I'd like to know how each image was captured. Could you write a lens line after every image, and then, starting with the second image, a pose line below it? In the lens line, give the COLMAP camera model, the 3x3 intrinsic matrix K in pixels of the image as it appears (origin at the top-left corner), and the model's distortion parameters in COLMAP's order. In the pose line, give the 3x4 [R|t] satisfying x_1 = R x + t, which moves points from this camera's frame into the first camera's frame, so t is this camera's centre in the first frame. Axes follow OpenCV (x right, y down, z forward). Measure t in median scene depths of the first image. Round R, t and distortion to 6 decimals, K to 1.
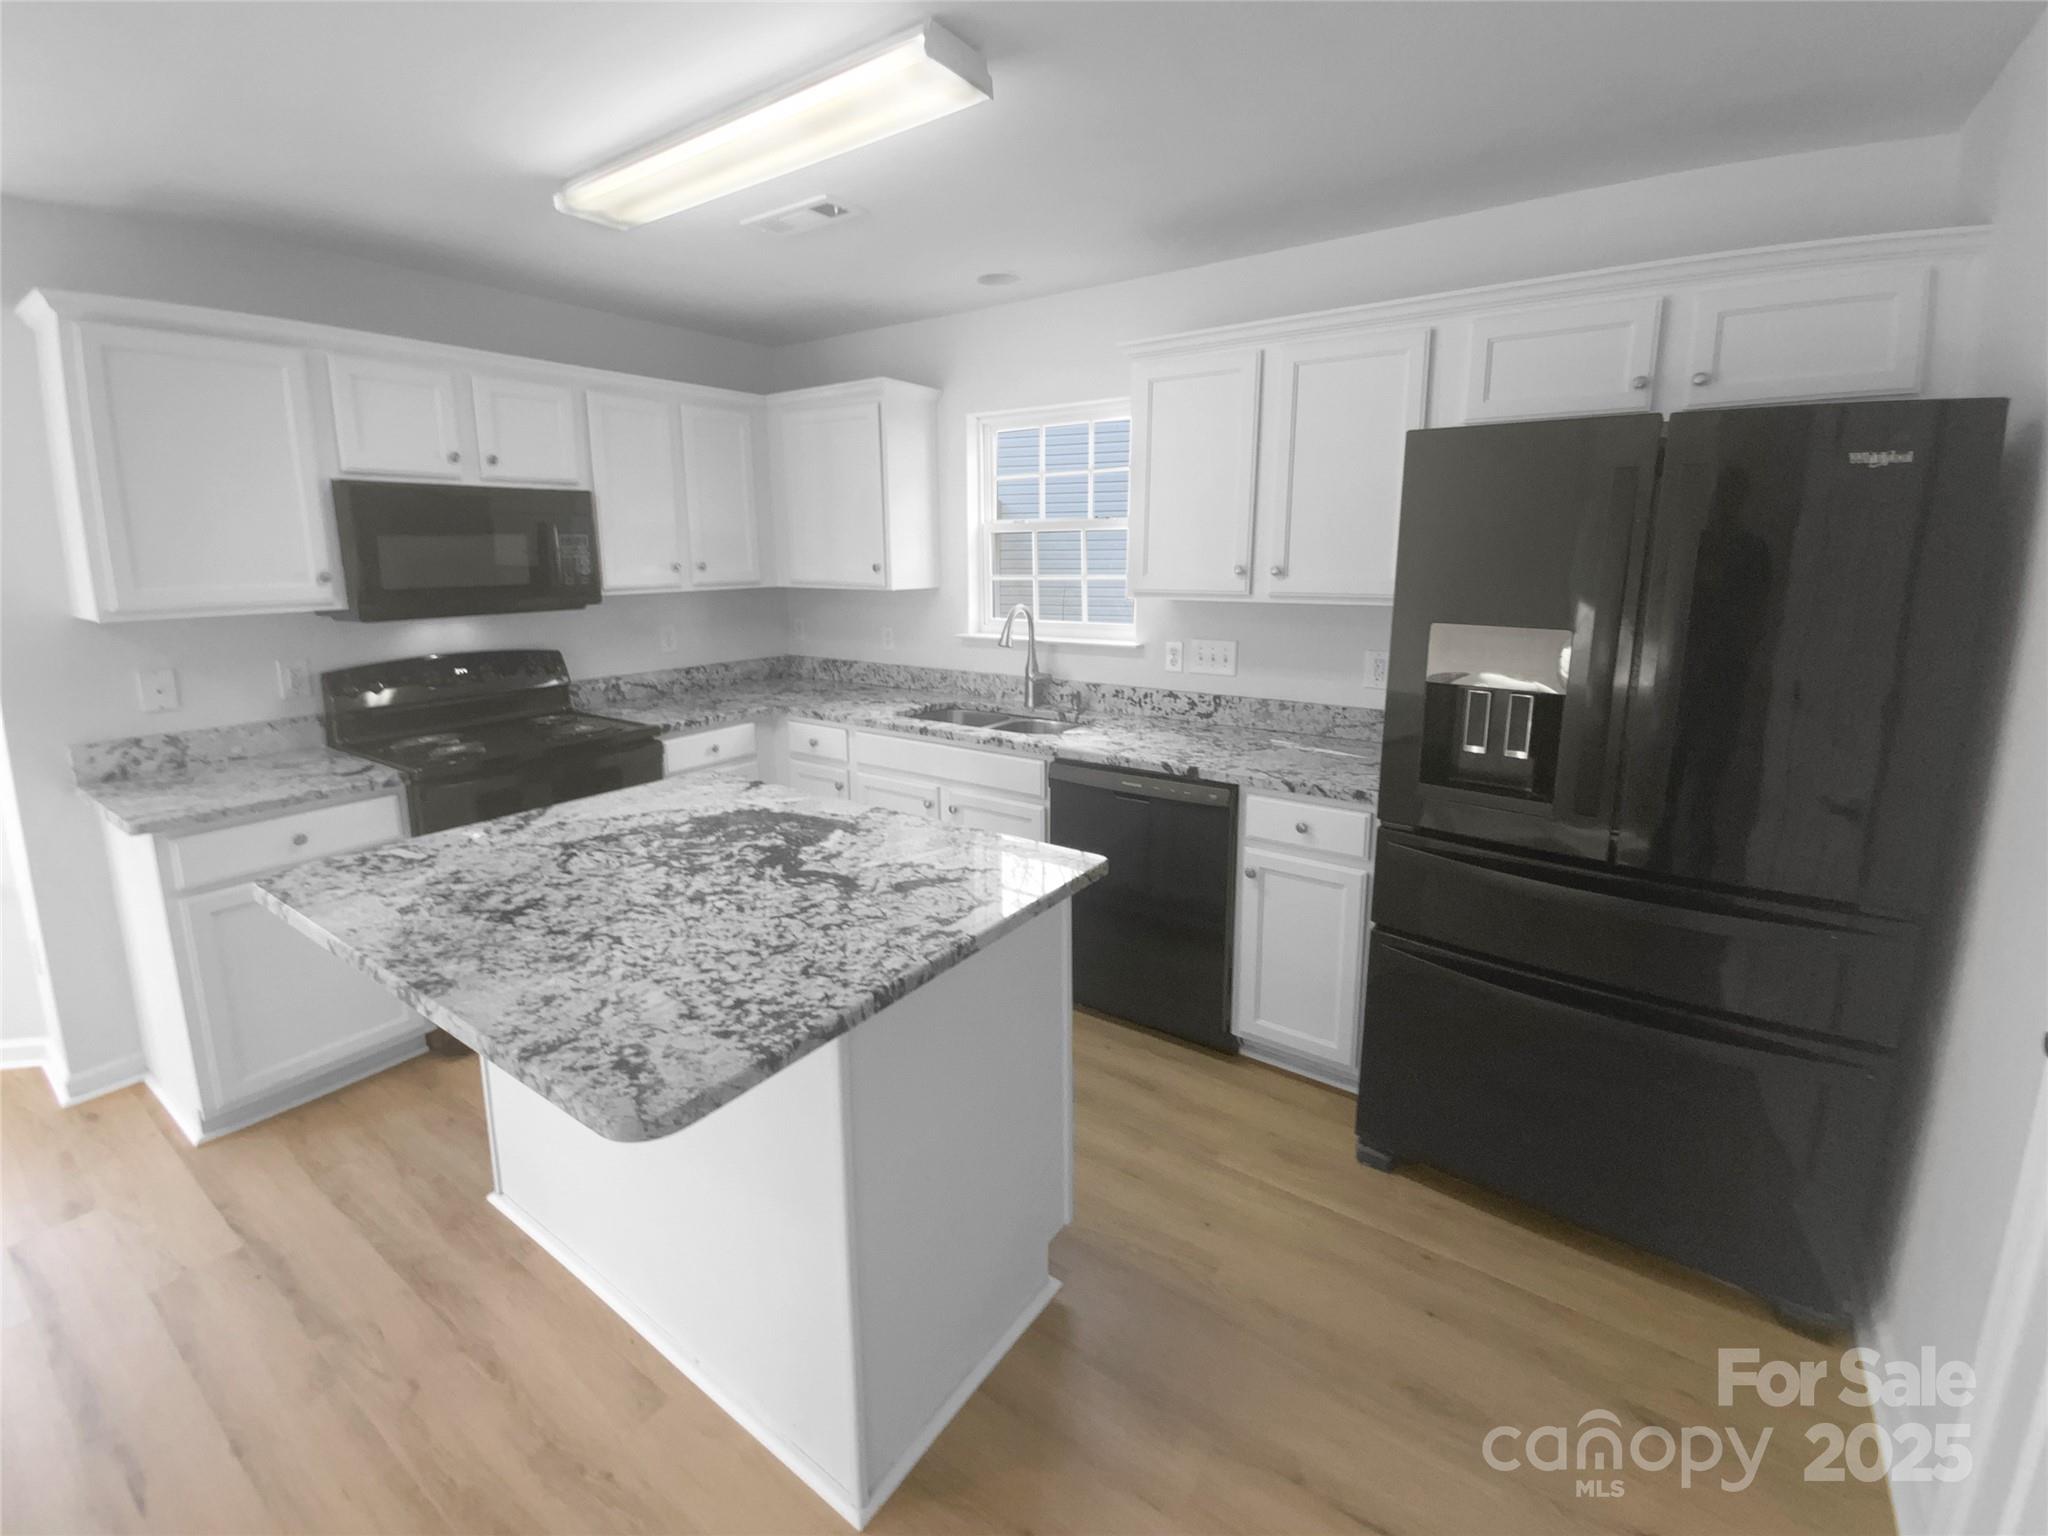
lens RADIAL K [[882.1, 0, 1023.9], [0, 882.1, 701.4], [0, 0, 1]] dist [0.007017, -0.008809]
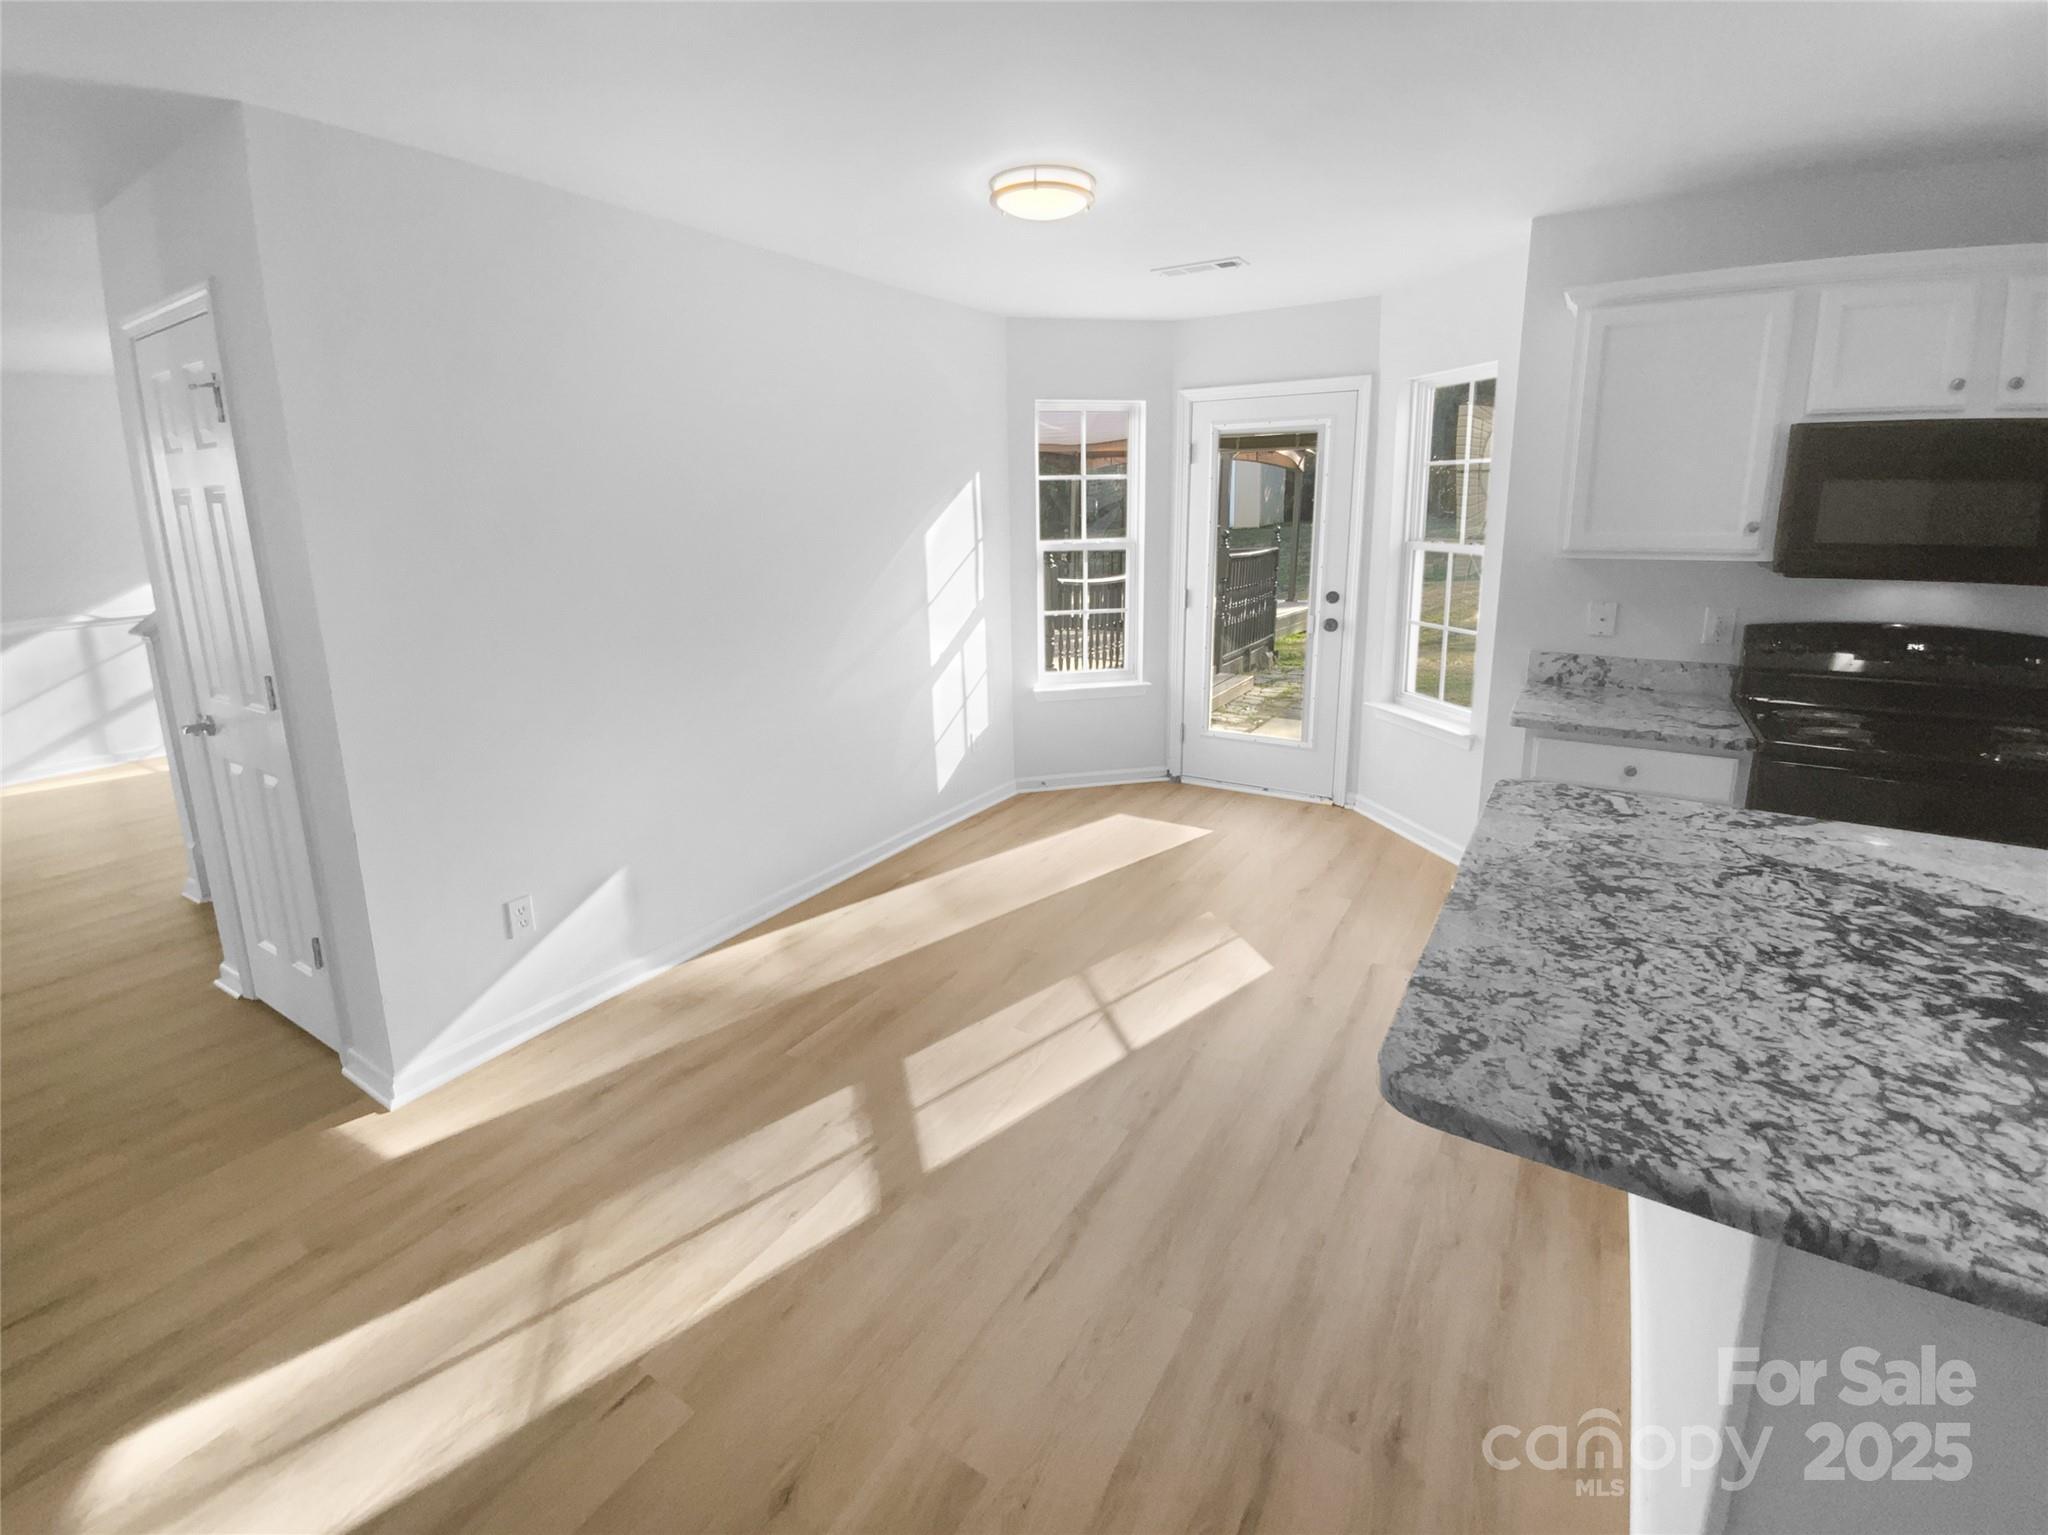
lens RADIAL K [[882.1, 0, 1028.1], [0, 882.1, 678.8], [0, 0, 1]] dist [0.007017, -0.008809]
pose [[0.035705, 0.194302, -0.980292, 0.218952], [-0.155952, 0.969983, 0.186578, -0.046047], [0.987119, 0.146216, 0.064935, 0.222150]]
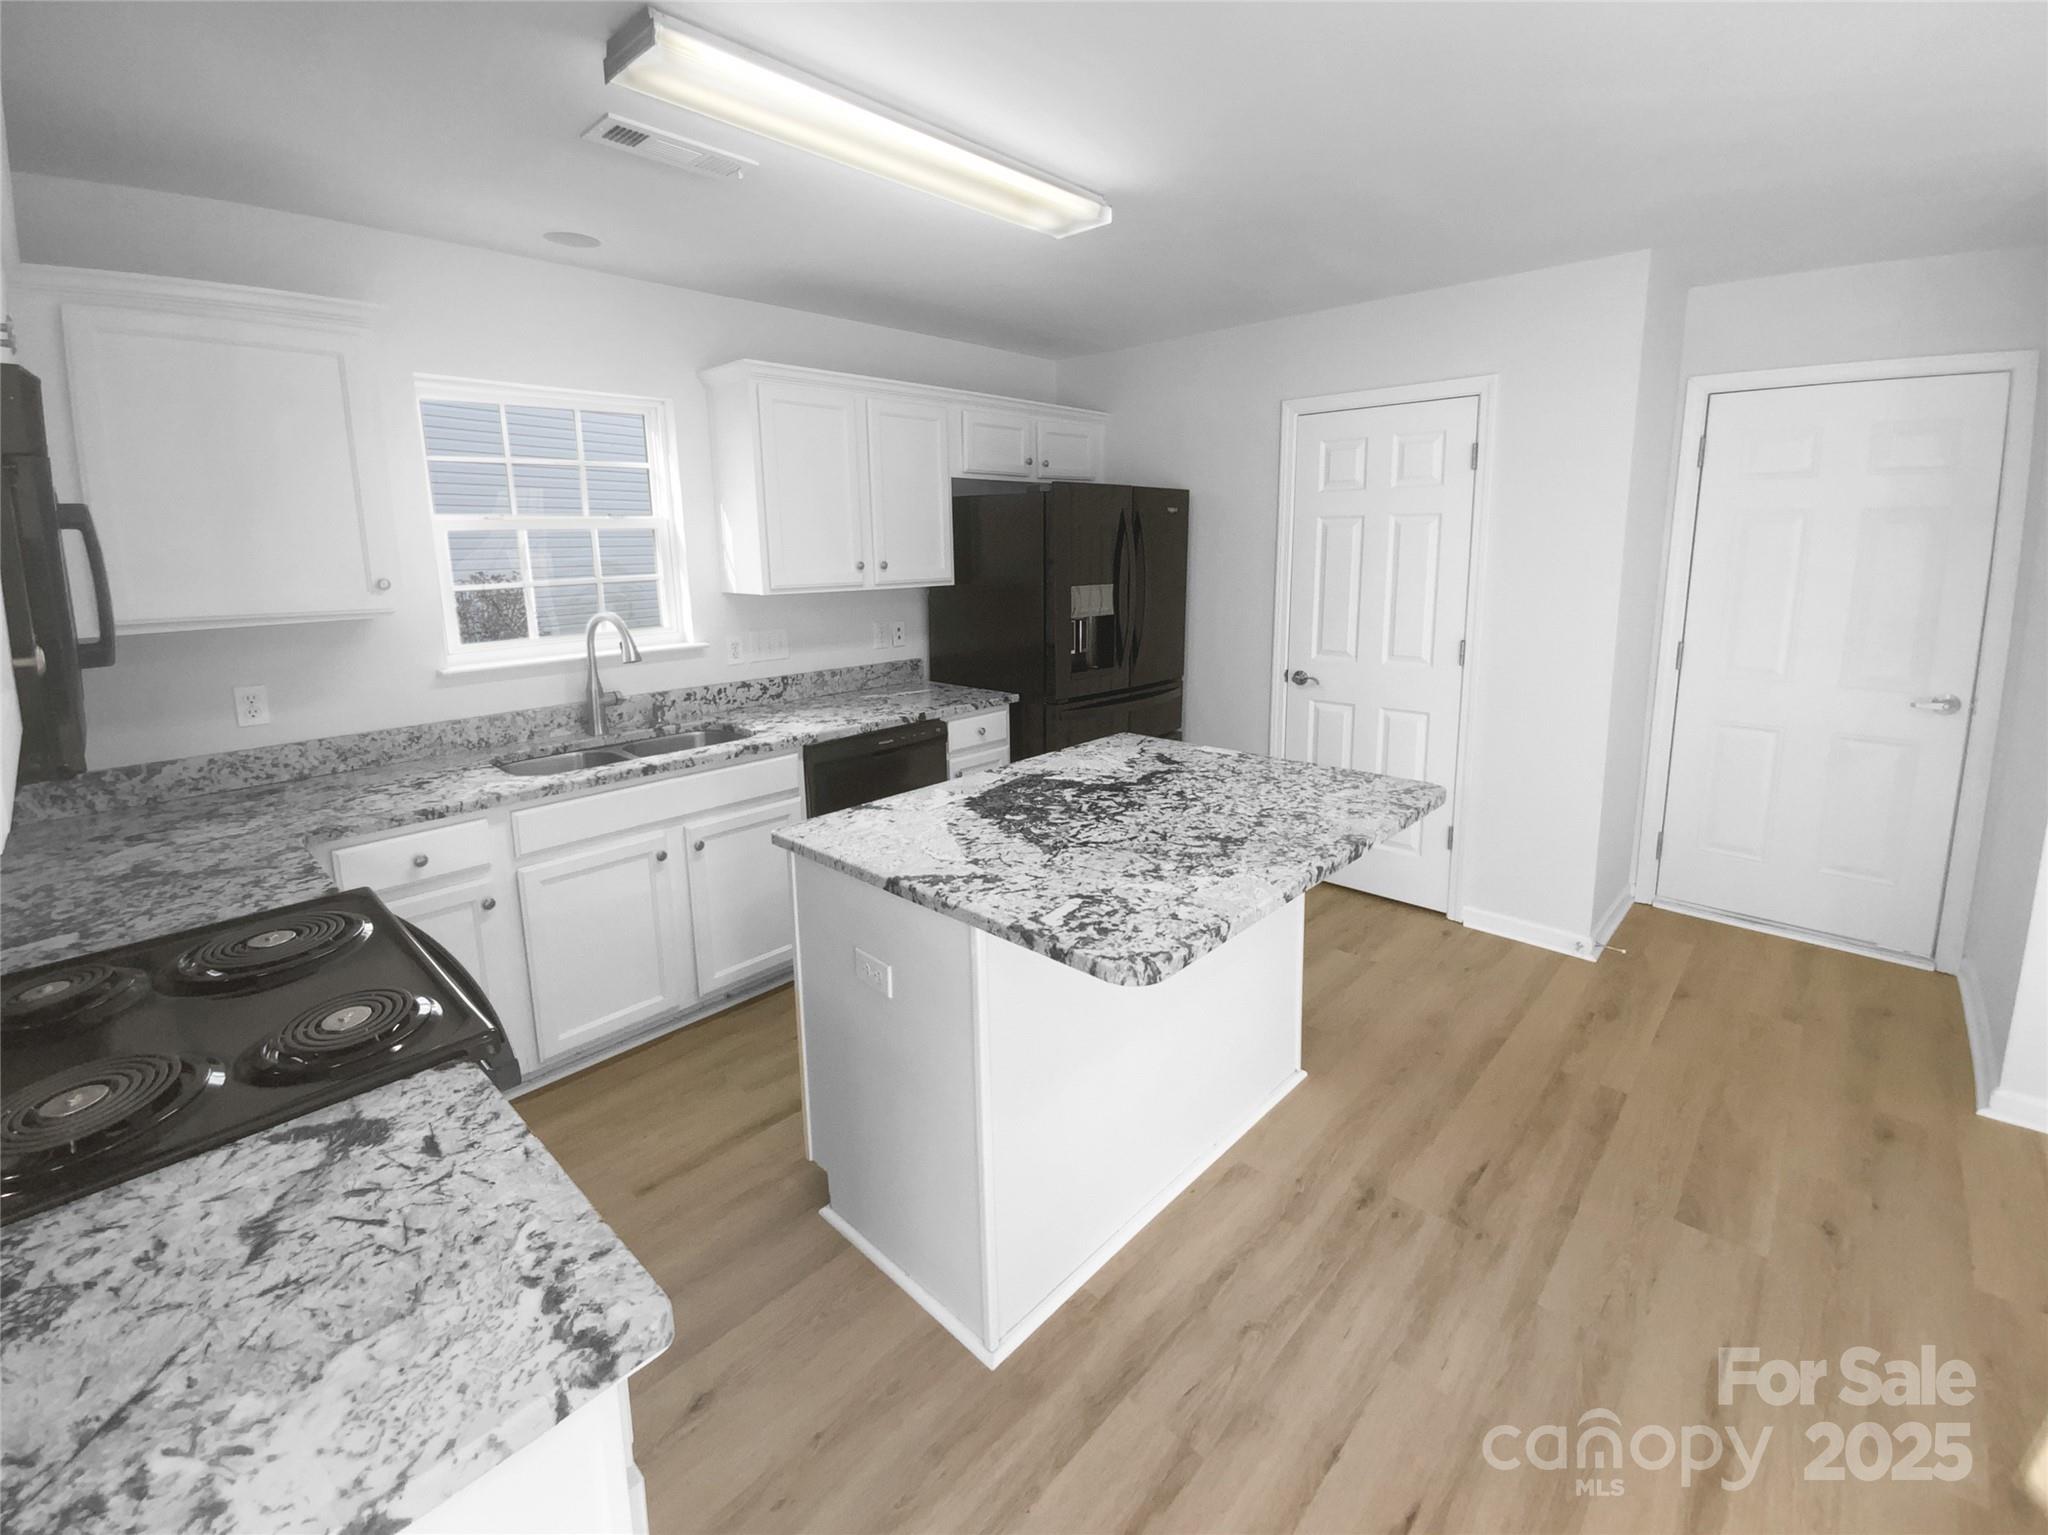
lens RADIAL K [[882.1, 0, 1032.9], [0, 882.1, 670.1], [0, 0, 1]] dist [0.007017, -0.008809]
pose [[0.143480, -0.141533, 0.979481, -1.364787], [0.180634, 0.976840, 0.114691, -0.139938], [-0.973029, 0.160472, 0.165722, 0.777013]]
